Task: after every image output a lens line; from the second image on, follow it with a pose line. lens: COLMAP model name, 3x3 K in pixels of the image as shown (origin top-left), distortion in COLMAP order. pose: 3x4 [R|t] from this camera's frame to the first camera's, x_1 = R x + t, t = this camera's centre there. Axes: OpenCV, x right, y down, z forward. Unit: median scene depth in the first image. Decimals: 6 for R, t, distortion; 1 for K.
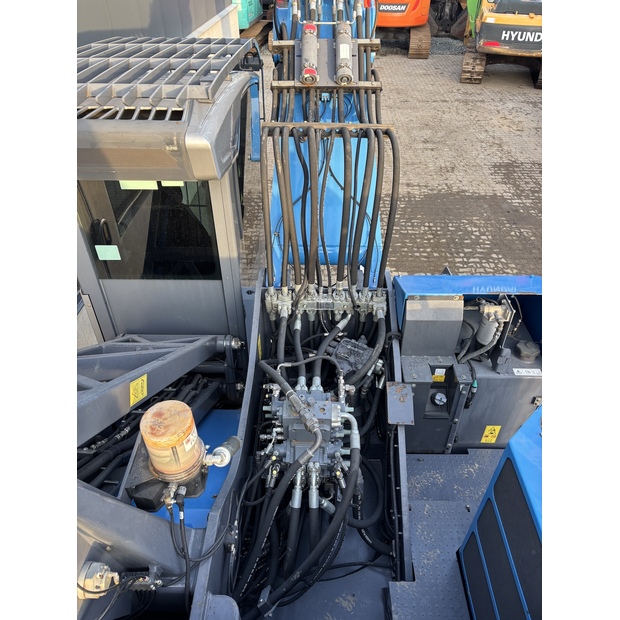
lens RADIAL K [[469.4, 0, 310.8], [0, 469.4, 306.3], [0, 0, 1]] dist [0.054034, -0.060373]
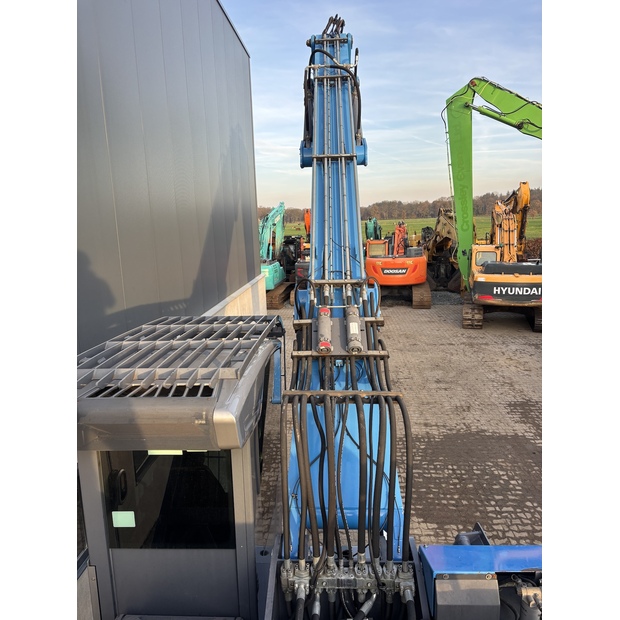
lens RADIAL K [[469.4, 0, 308.0], [0, 469.4, 304.7], [0, 0, 1]] dist [0.054034, -0.060373]
pose [[0.998938, -0.022246, -0.040351, 0.005328], [0.000863, 0.884609, -0.466333, -0.048080], [0.046069, 0.465802, 0.883689, -0.066068]]
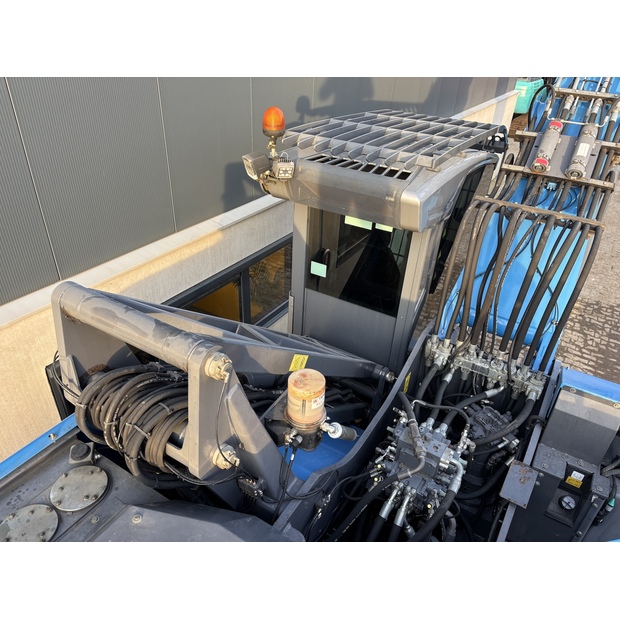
lens RADIAL K [[469.4, 0, 308.0], [0, 469.4, 312.2], [0, 0, 1]] dist [0.054034, -0.060373]
pose [[0.861540, 0.303812, -0.406751, 0.088132], [-0.347960, 0.936766, -0.037322, 0.050899], [0.369691, 0.173688, 0.912776, -0.123616]]
